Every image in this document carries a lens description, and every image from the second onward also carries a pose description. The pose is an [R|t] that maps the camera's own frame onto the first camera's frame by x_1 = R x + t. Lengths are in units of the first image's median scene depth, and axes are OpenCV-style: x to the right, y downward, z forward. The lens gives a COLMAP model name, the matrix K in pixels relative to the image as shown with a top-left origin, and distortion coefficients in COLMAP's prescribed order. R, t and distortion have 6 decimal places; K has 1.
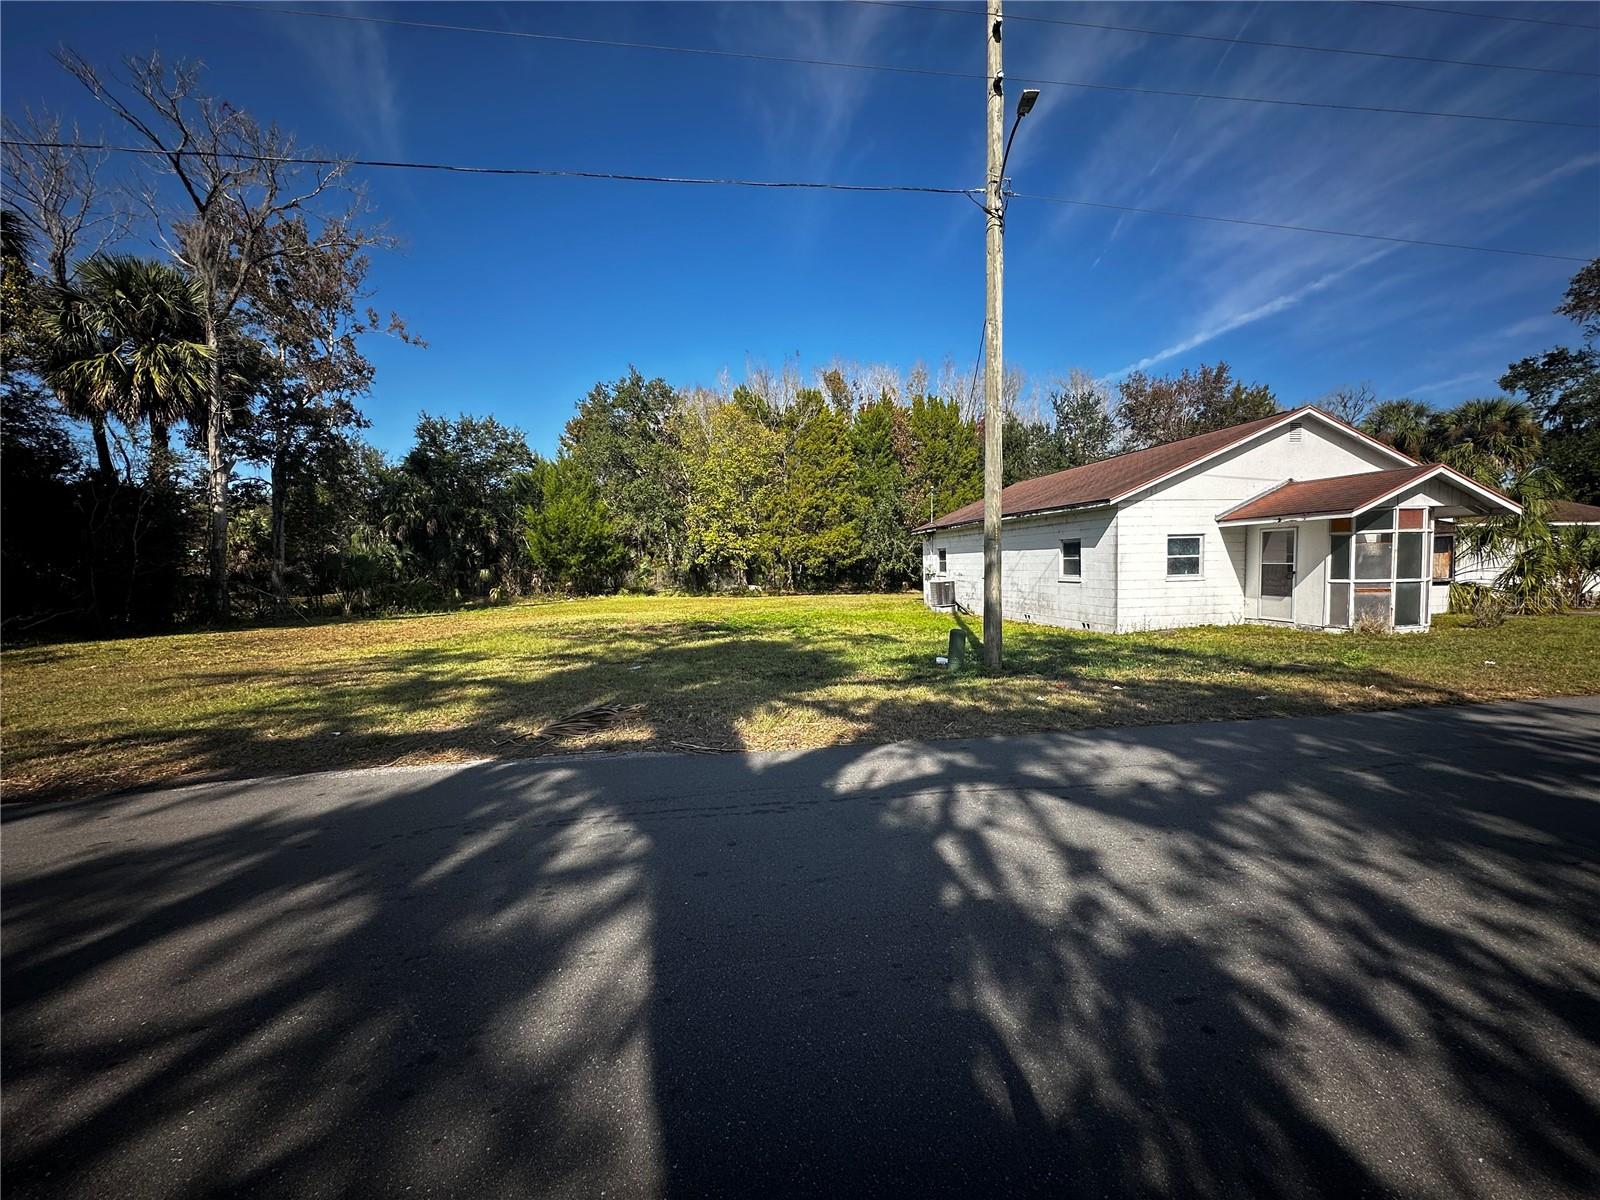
lens RADIAL K [[640.5, 0, 801.8], [0, 640.5, 591.3], [0, 0, 1]] dist [0.000230, 0.001111]
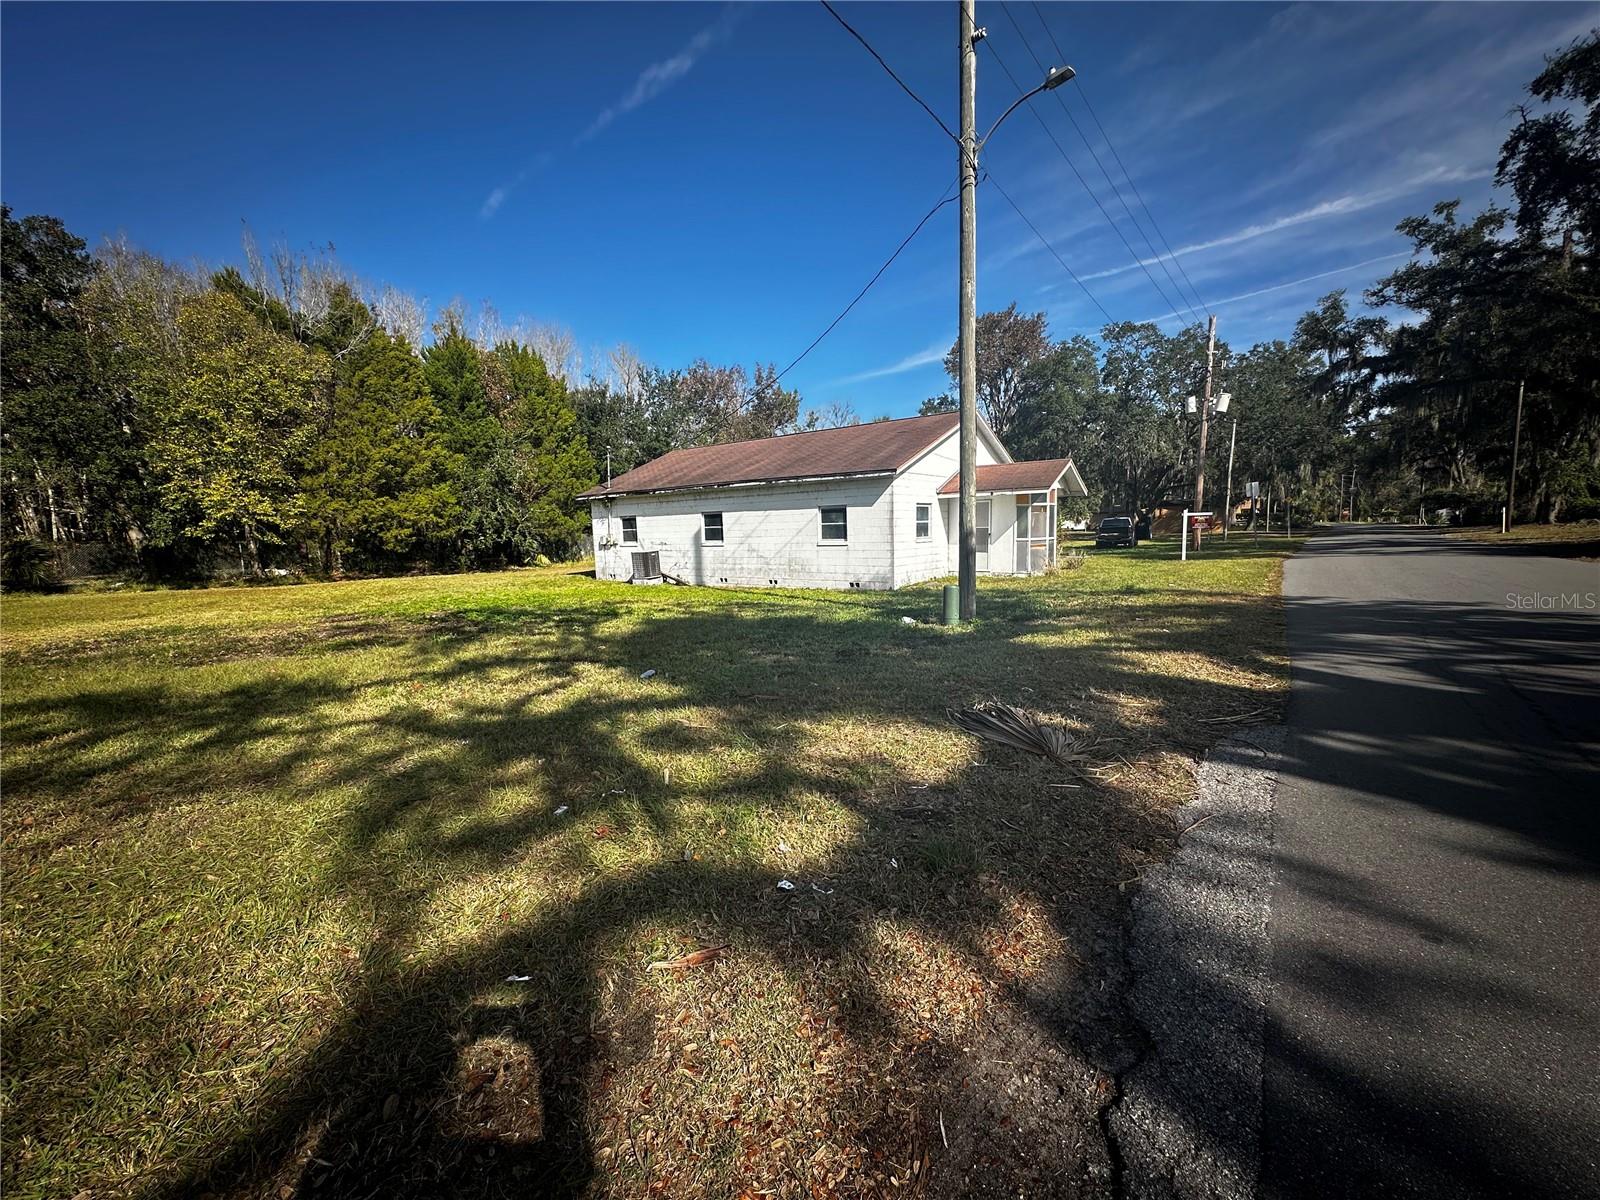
lens RADIAL K [[640.5, 0, 795.0], [0, 640.5, 596.1], [0, 0, 1]] dist [0.000230, 0.001111]
pose [[0.728678, -0.067721, 0.681500, -0.160218], [0.038865, 0.997584, 0.057575, 0.002492], [-0.683753, -0.015468, 0.729550, 0.117627]]
